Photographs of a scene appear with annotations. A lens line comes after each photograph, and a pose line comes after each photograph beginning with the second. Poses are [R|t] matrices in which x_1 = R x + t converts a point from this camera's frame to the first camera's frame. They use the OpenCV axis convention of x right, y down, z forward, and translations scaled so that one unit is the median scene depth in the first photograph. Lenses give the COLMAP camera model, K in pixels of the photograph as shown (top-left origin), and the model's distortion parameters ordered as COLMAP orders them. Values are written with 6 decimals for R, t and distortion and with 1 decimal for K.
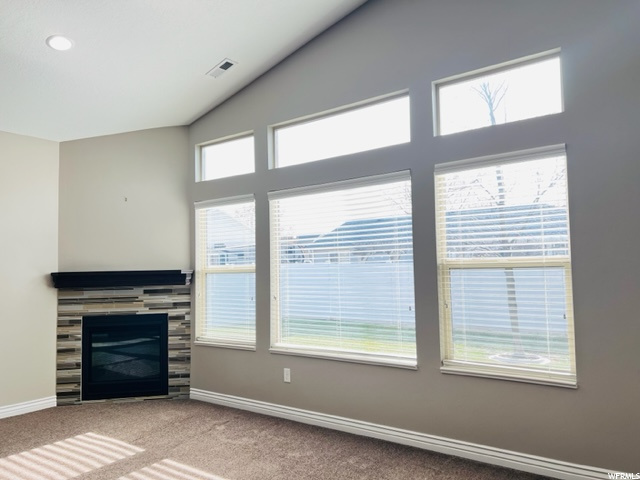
lens RADIAL K [[492.5, 0, 320.0], [0, 492.5, 240.0], [0, 0, 1]] dist [0.004245, 0.001655]
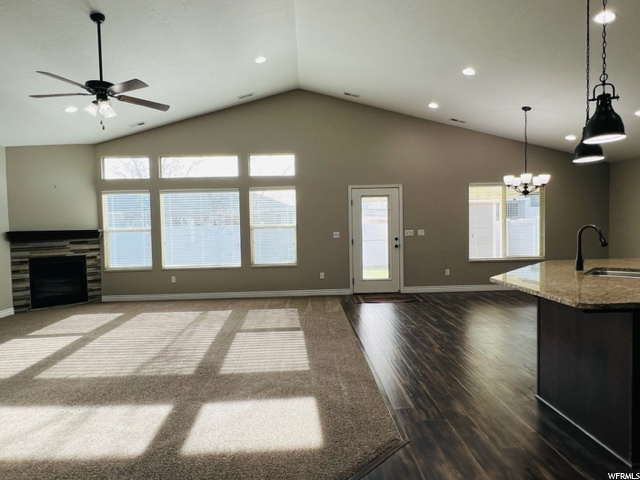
lens RADIAL K [[389.7, 0, 318.5], [0, 389.7, 249.7], [0, 0, 1]] dist [0.002733, 0.001561]
pose [[0.791072, -0.032192, 0.610875, -0.510275], [-0.030003, 0.995371, 0.091308, -0.019269], [-0.610987, -0.090559, 0.786444, -0.583639]]
